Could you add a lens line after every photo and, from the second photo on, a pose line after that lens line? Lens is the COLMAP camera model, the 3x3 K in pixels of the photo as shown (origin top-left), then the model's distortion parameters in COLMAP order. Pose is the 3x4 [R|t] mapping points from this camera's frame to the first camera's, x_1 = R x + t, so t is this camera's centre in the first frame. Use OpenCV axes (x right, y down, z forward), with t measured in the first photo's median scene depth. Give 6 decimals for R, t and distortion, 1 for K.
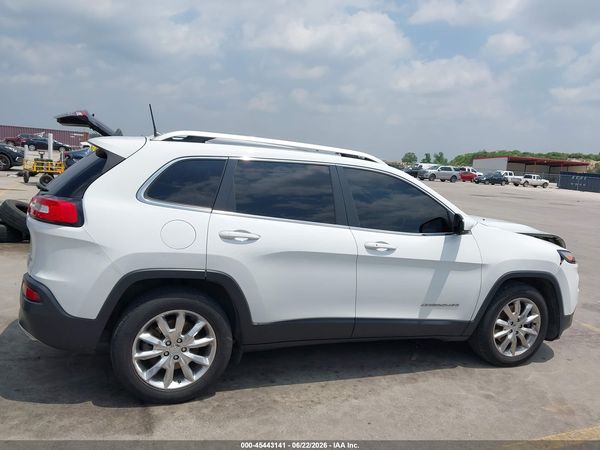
lens RADIAL K [[479.1, 0, 298.2], [0, 479.1, 213.4], [0, 0, 1]] dist [0.012709, -0.006492]
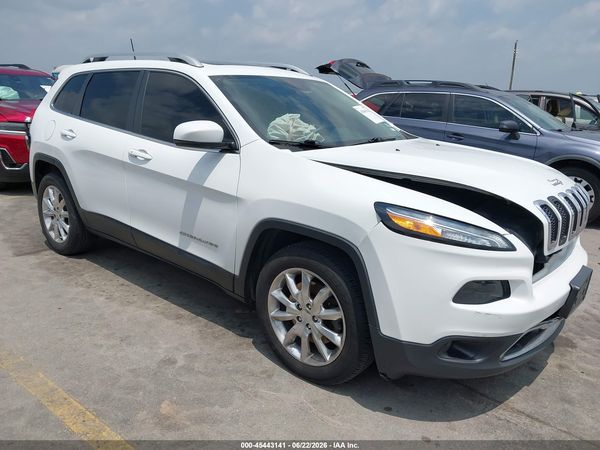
lens RADIAL K [[480.5, 0, 300.0], [0, 480.5, 225.0], [0, 0, 1]] dist [0.009793, -0.012346]
pose [[0.460539, 0.160972, -0.872922, 1.204520], [-0.089044, 0.986836, 0.135001, 0.052927], [0.883162, 0.015555, 0.468810, 0.888709]]
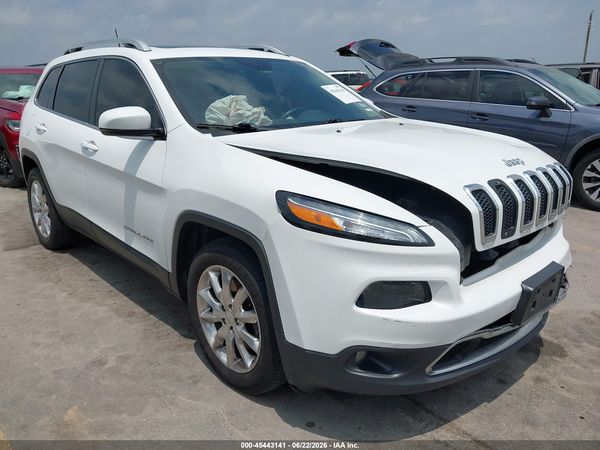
lens RADIAL K [[483.2, 0, 300.0], [0, 483.2, 225.0], [0, 0, 1]] dist [-0.003504, 0.004197]
pose [[0.349325, 0.173688, -0.920763, 1.217967], [-0.058164, 0.984794, 0.163700, 0.046712], [0.935195, -0.003629, 0.354116, 1.106901]]
